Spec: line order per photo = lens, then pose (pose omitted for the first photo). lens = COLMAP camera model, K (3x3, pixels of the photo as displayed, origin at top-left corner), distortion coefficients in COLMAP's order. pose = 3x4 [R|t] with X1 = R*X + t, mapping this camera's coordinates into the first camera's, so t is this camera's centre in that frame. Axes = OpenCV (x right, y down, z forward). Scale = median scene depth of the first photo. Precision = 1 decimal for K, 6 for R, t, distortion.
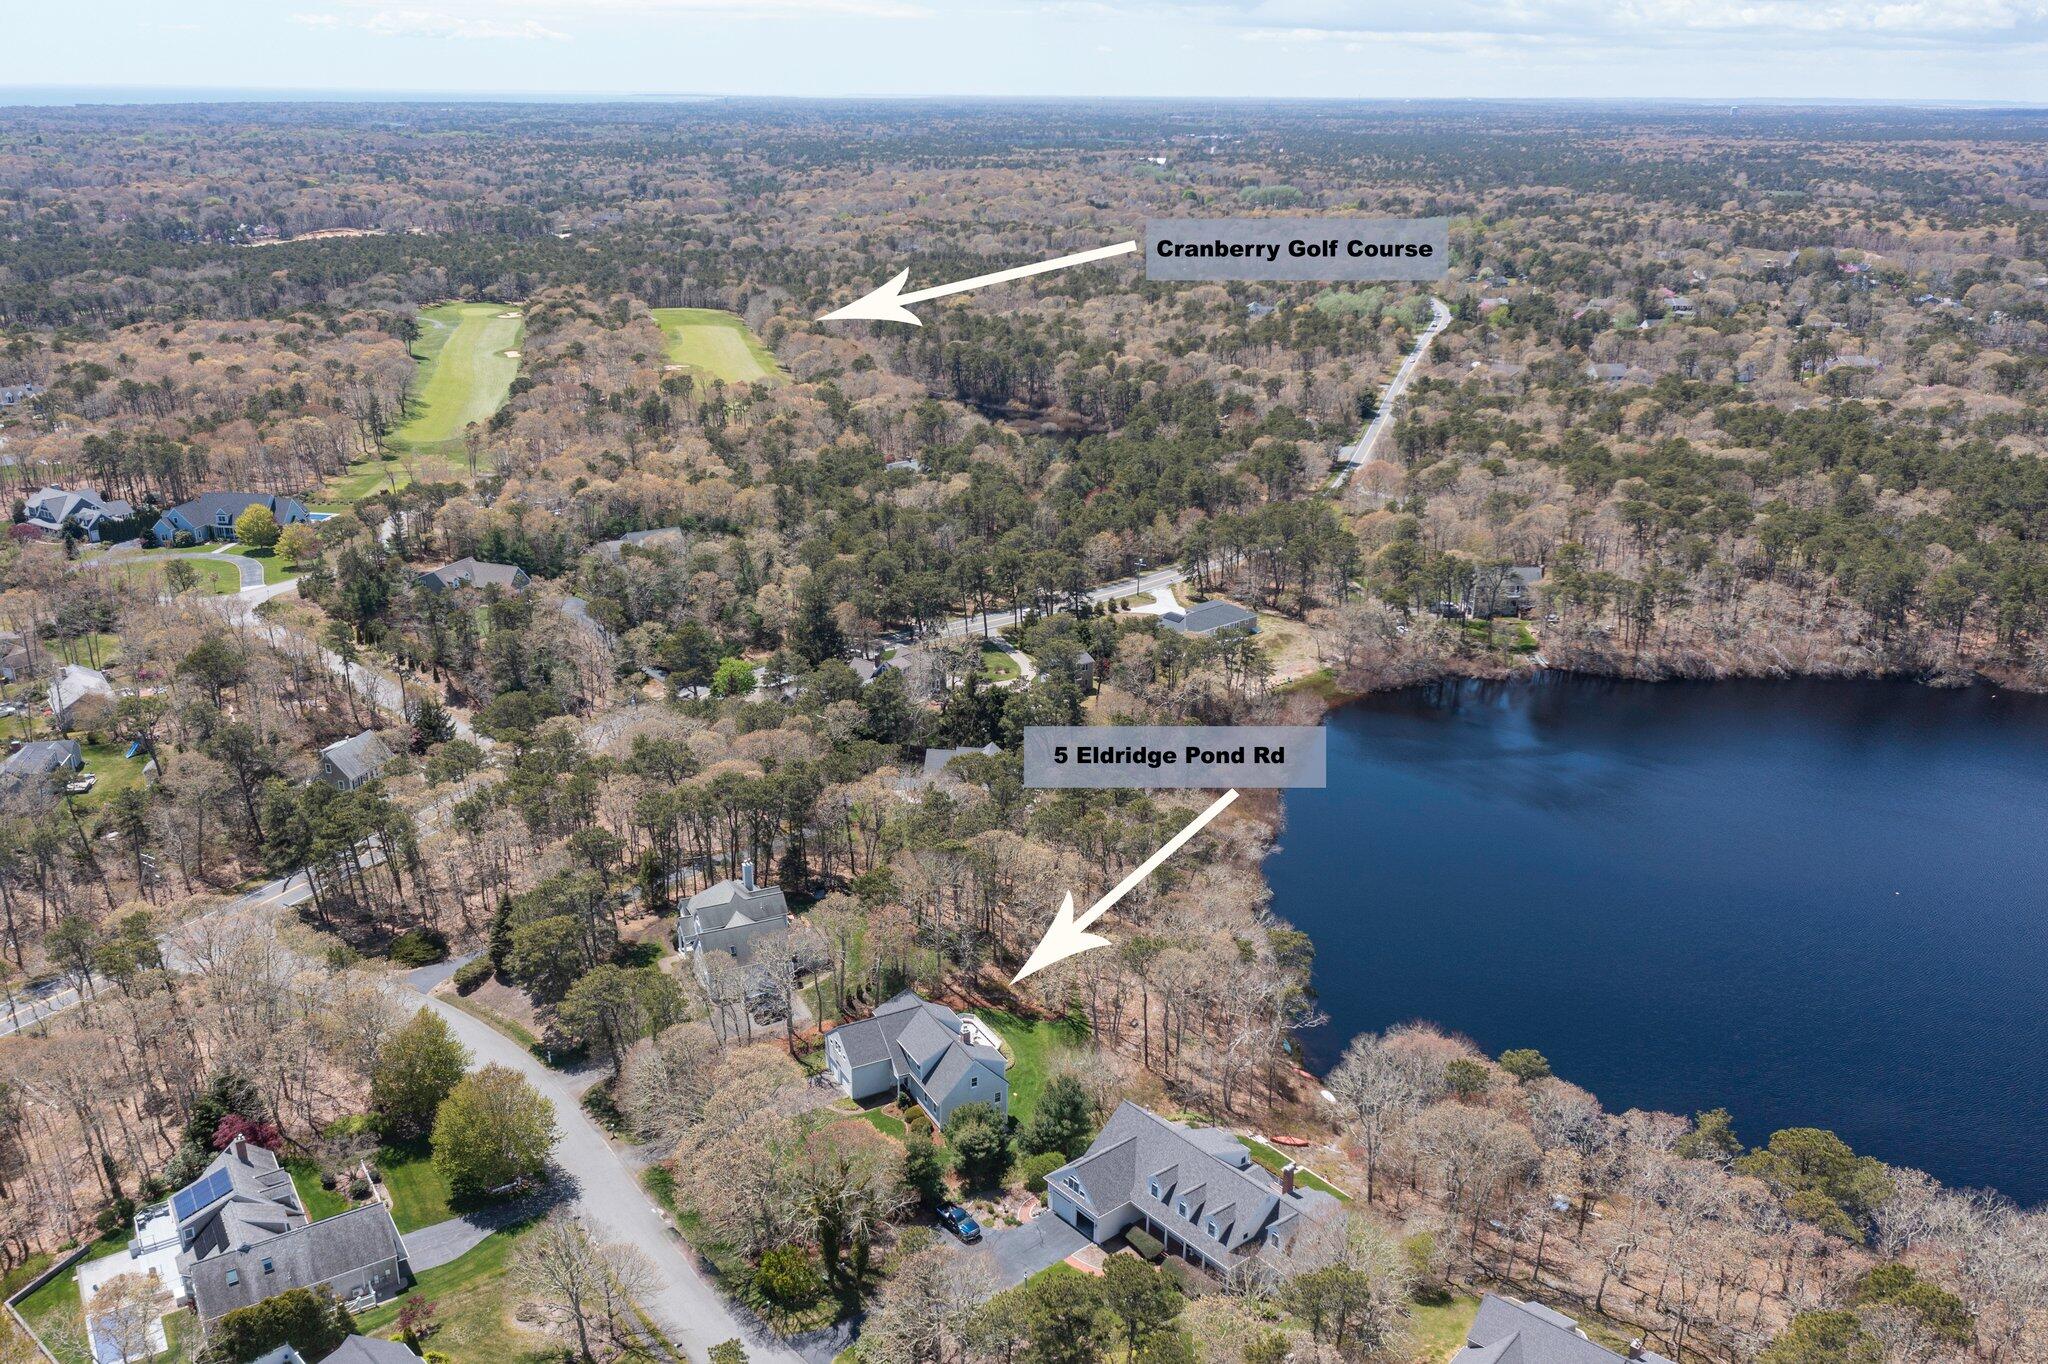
lens RADIAL K [[1598.2, 0, 1024.0], [0, 1598.2, 682.0], [0, 0, 1]] dist [0.000610, 0.005625]
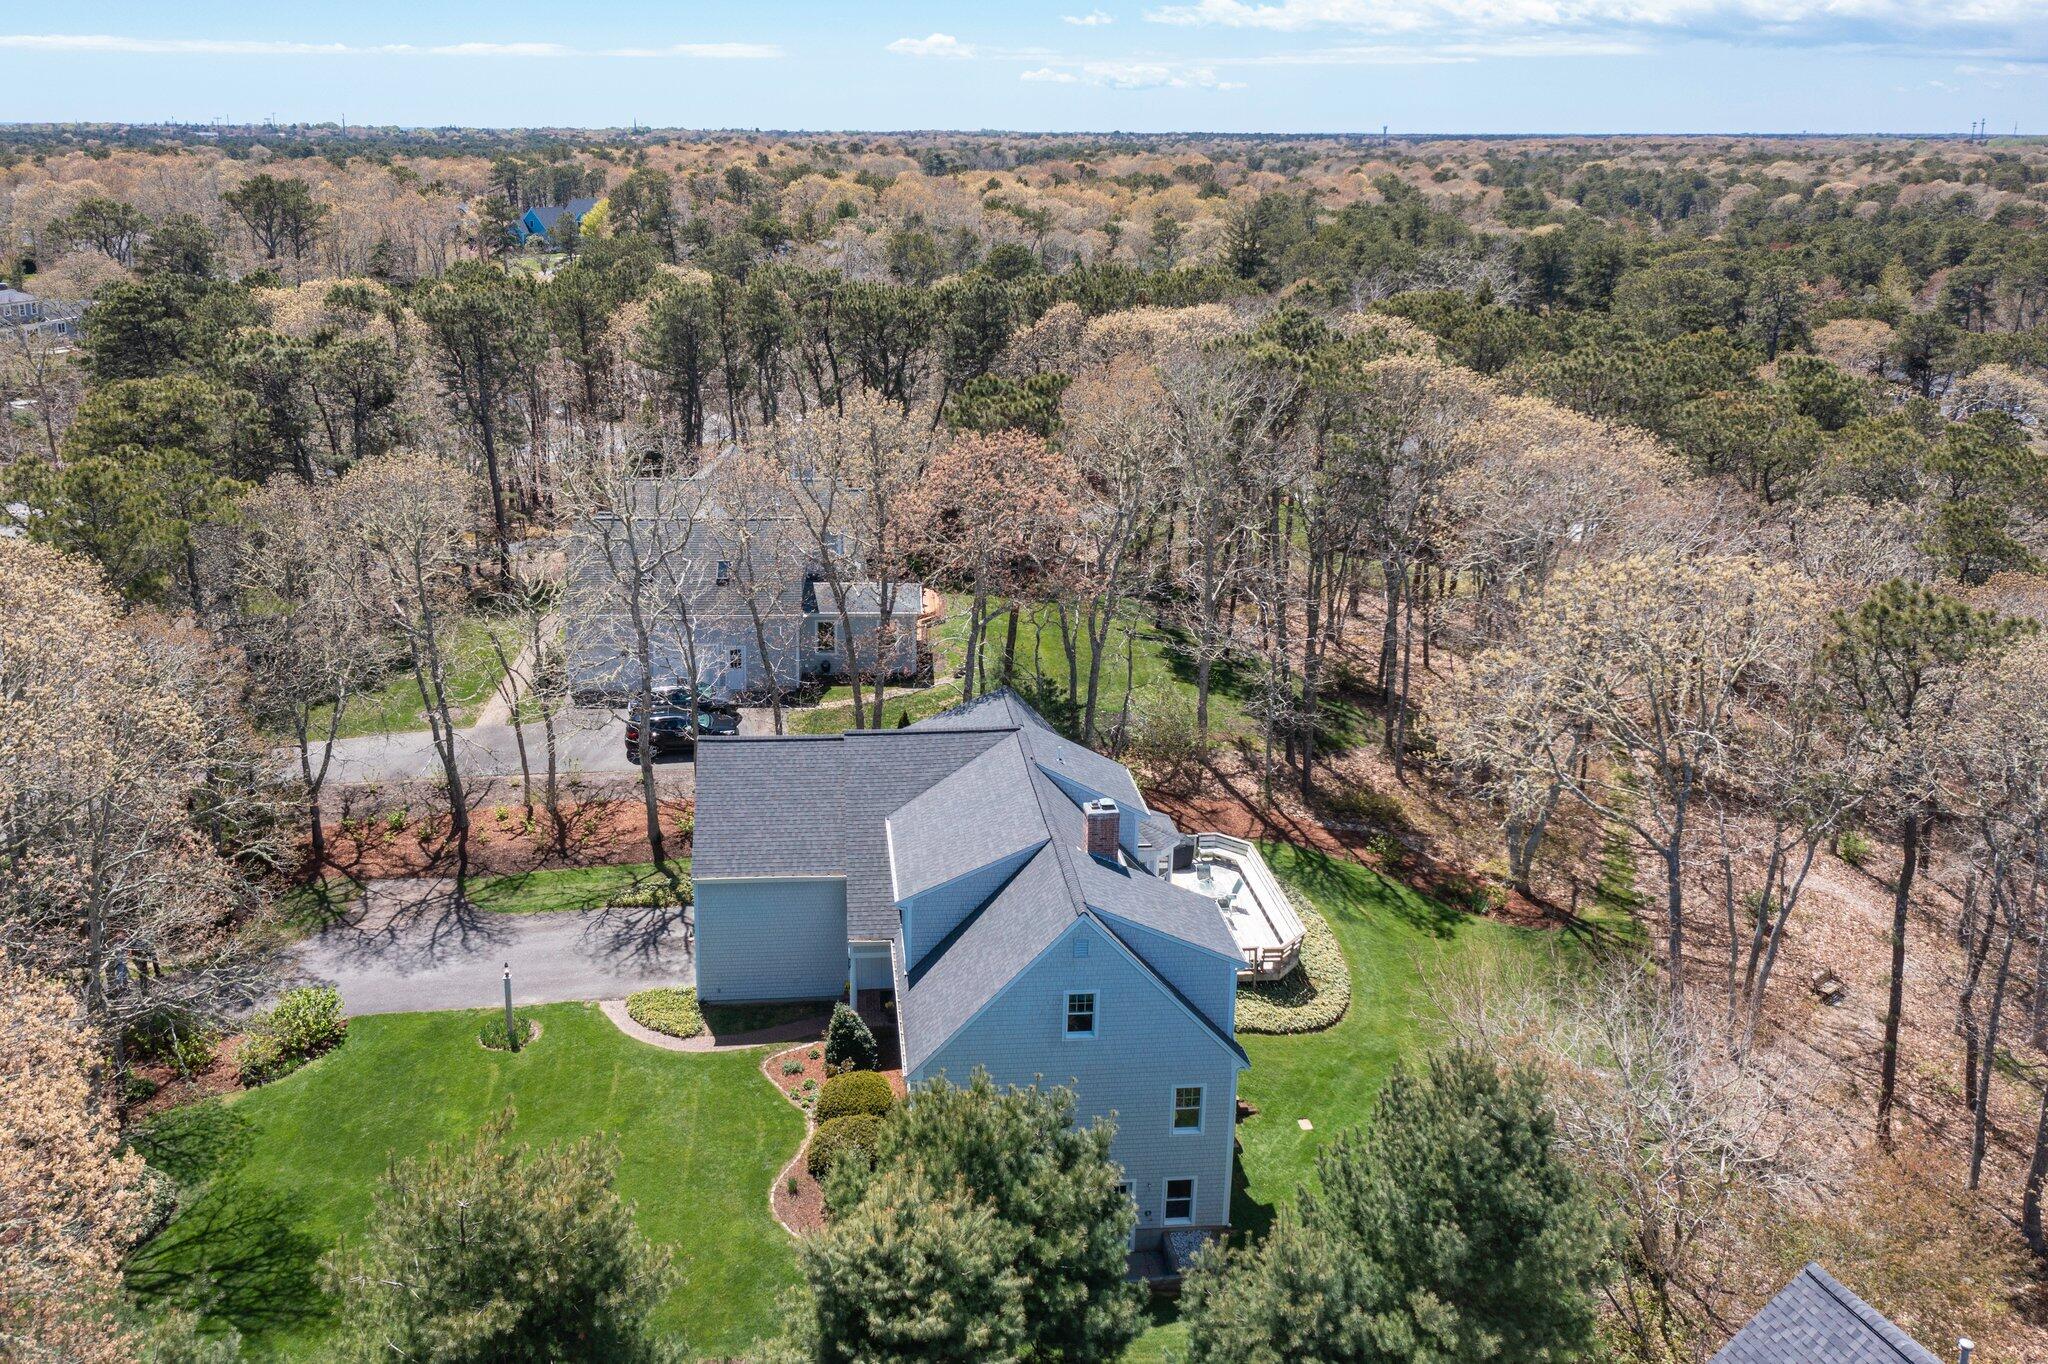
lens RADIAL K [[1611.1, 0, 963.2], [0, 1611.1, 614.0], [0, 0, 1]] dist [-0.013141, 0.036477]
pose [[0.911985, 0.106579, -0.396136, 0.017773], [-0.127177, 0.991539, -0.026017, 0.090103], [0.390012, 0.074107, 0.917823, 0.347073]]
